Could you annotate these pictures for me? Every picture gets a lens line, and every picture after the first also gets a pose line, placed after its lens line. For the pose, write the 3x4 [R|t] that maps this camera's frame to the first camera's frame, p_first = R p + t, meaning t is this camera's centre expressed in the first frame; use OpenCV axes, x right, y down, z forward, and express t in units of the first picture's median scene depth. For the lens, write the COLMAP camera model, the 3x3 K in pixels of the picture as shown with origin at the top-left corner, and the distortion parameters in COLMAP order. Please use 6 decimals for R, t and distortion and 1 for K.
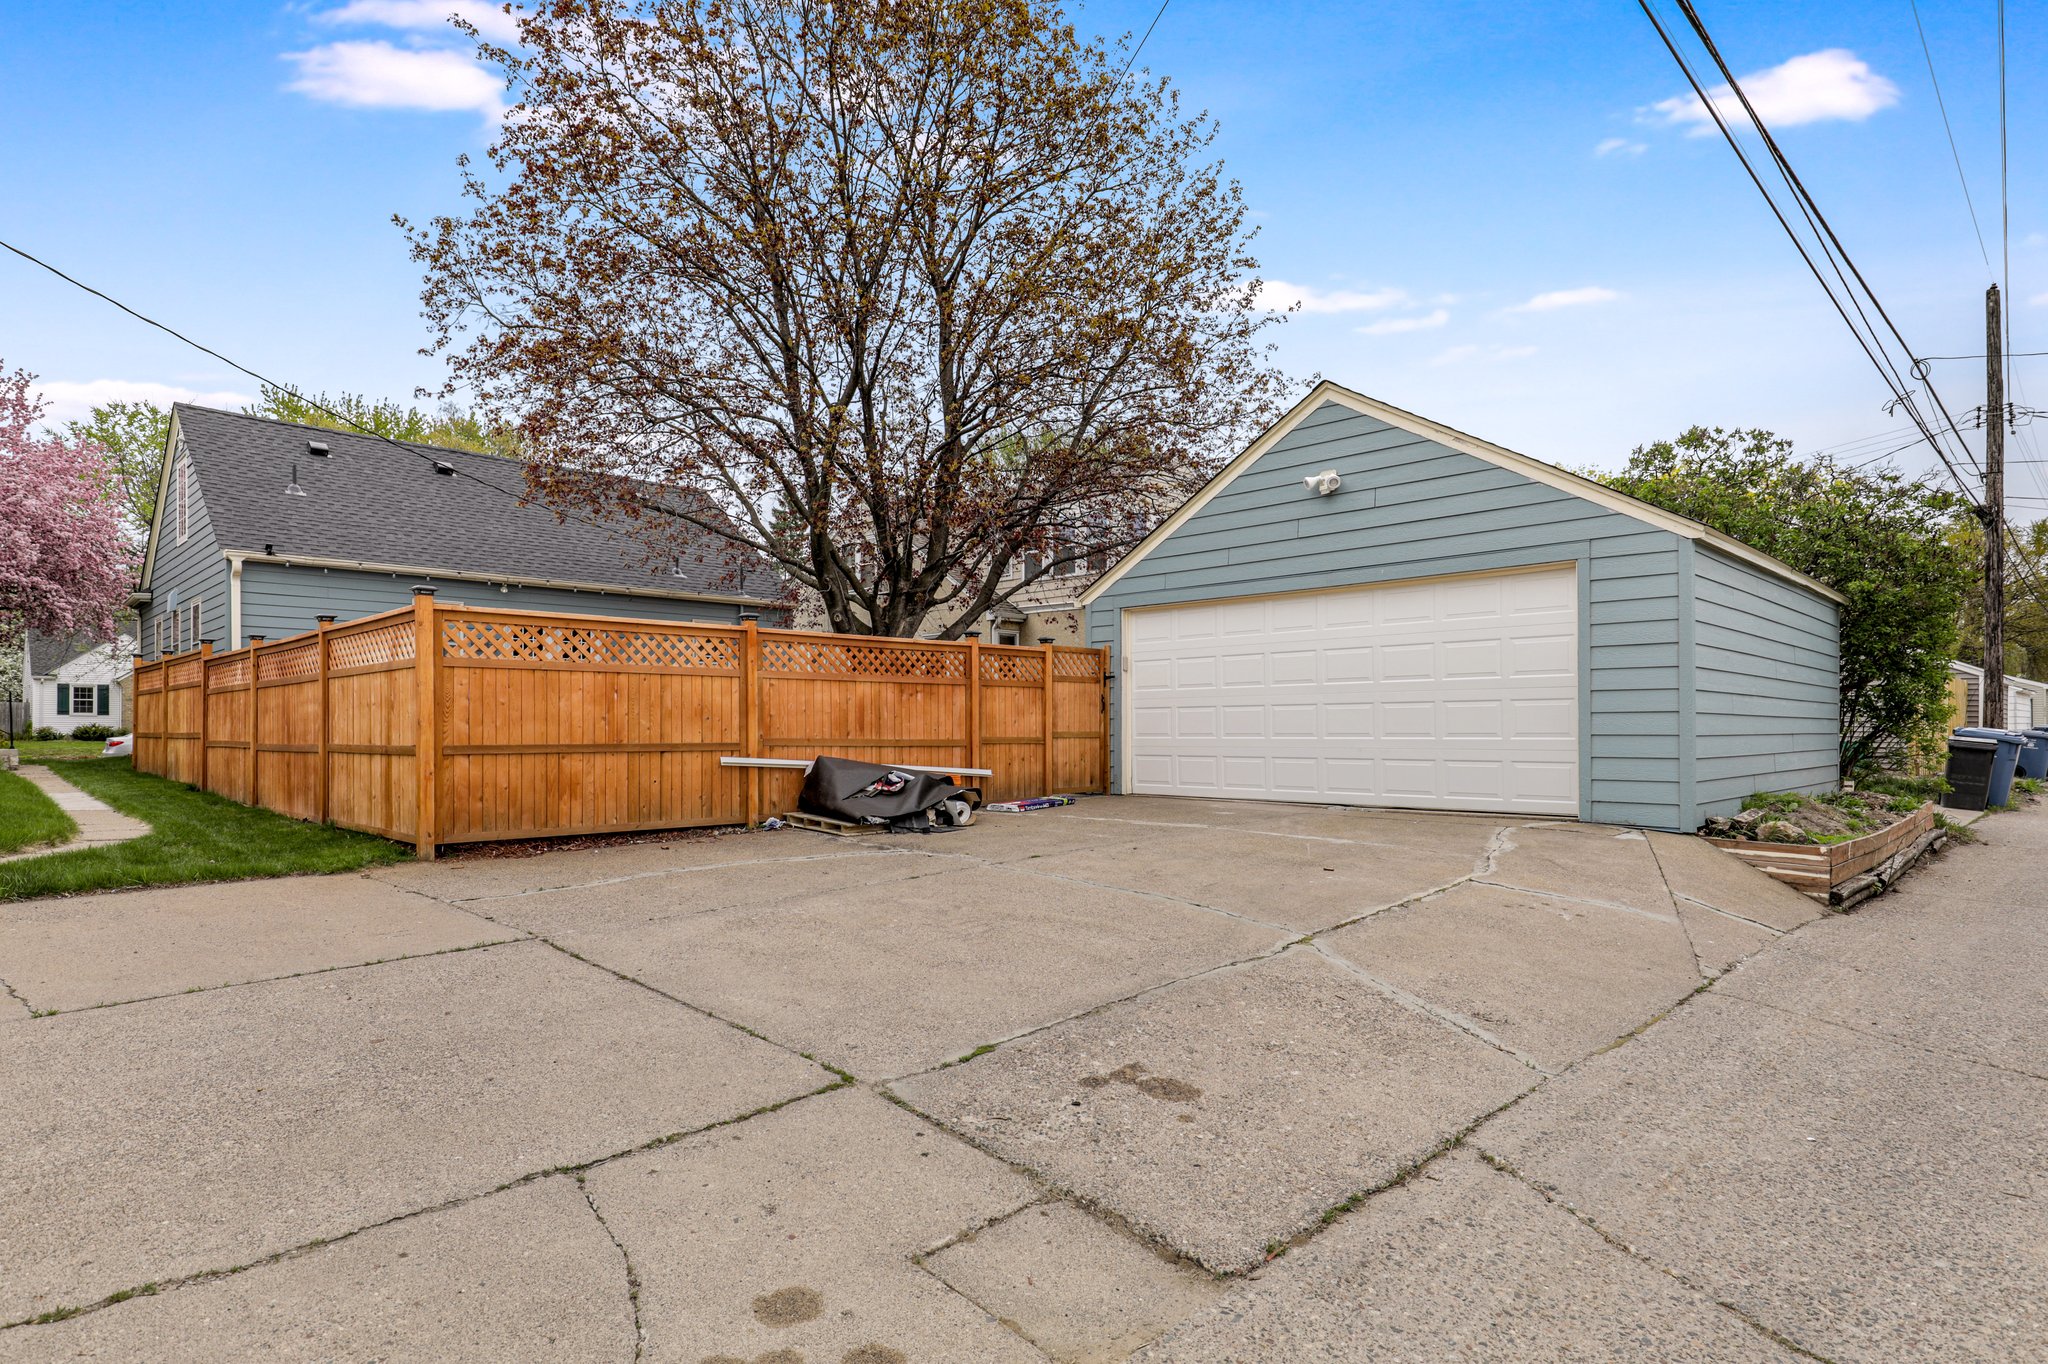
lens RADIAL K [[1109.3, 0, 1022.3], [0, 1109.3, 696.3], [0, 0, 1]] dist [0.000782, 0.000037]
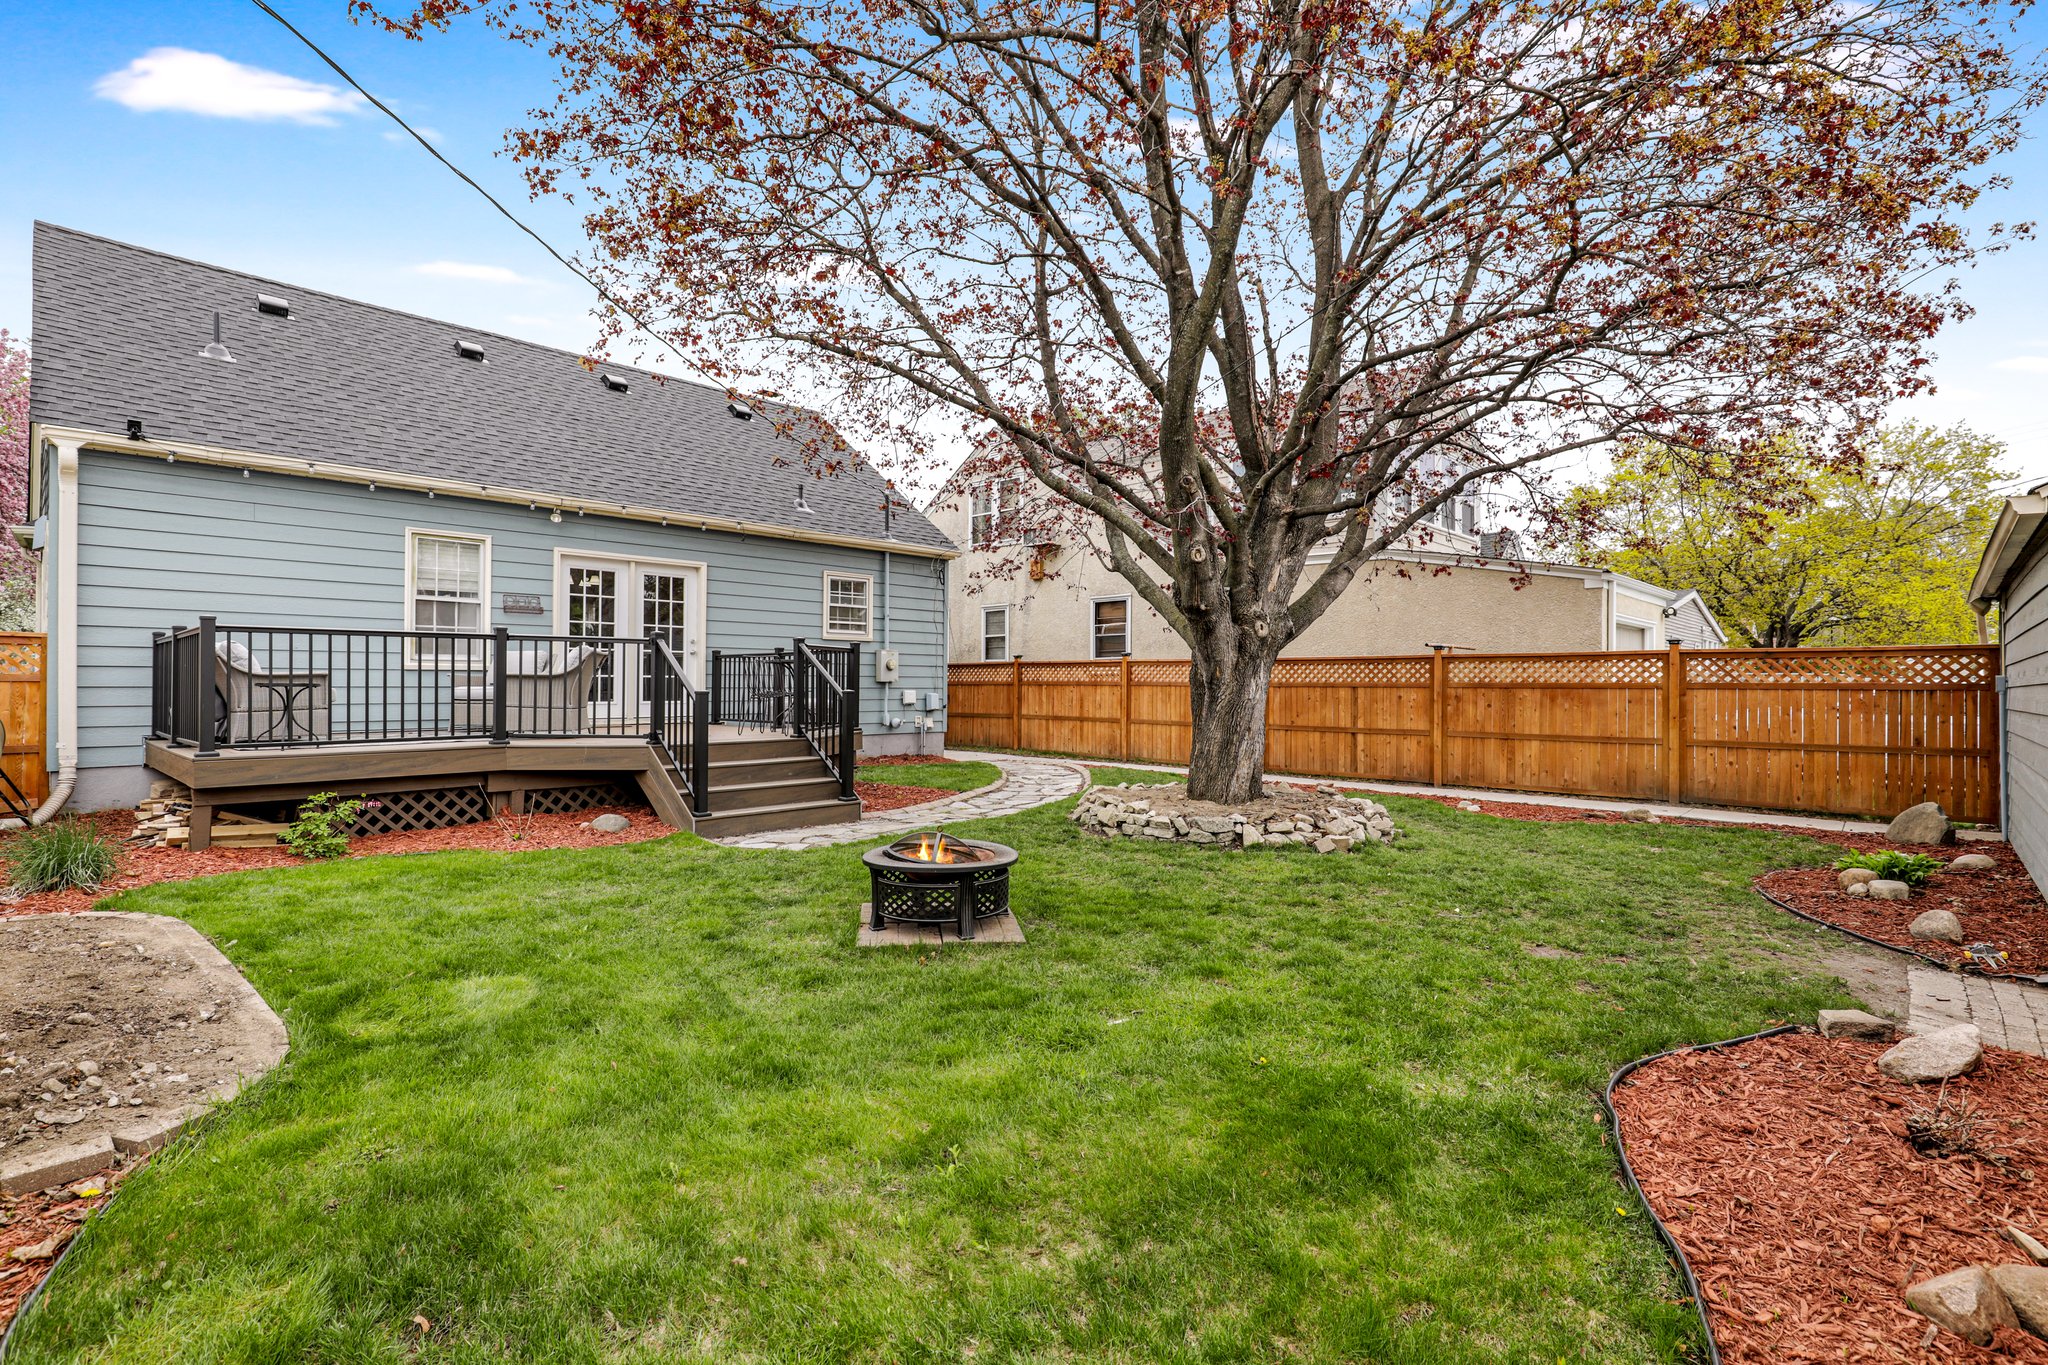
lens RADIAL K [[954.0, 0, 1026.0], [0, 954.0, 678.2], [0, 0, 1]] dist [0.005852, -0.000016]
pose [[0.999884, 0.007011, 0.013492, -0.209489], [-0.007329, 0.999693, 0.023679, -0.018948], [-0.013322, -0.023775, 0.999629, 0.457562]]
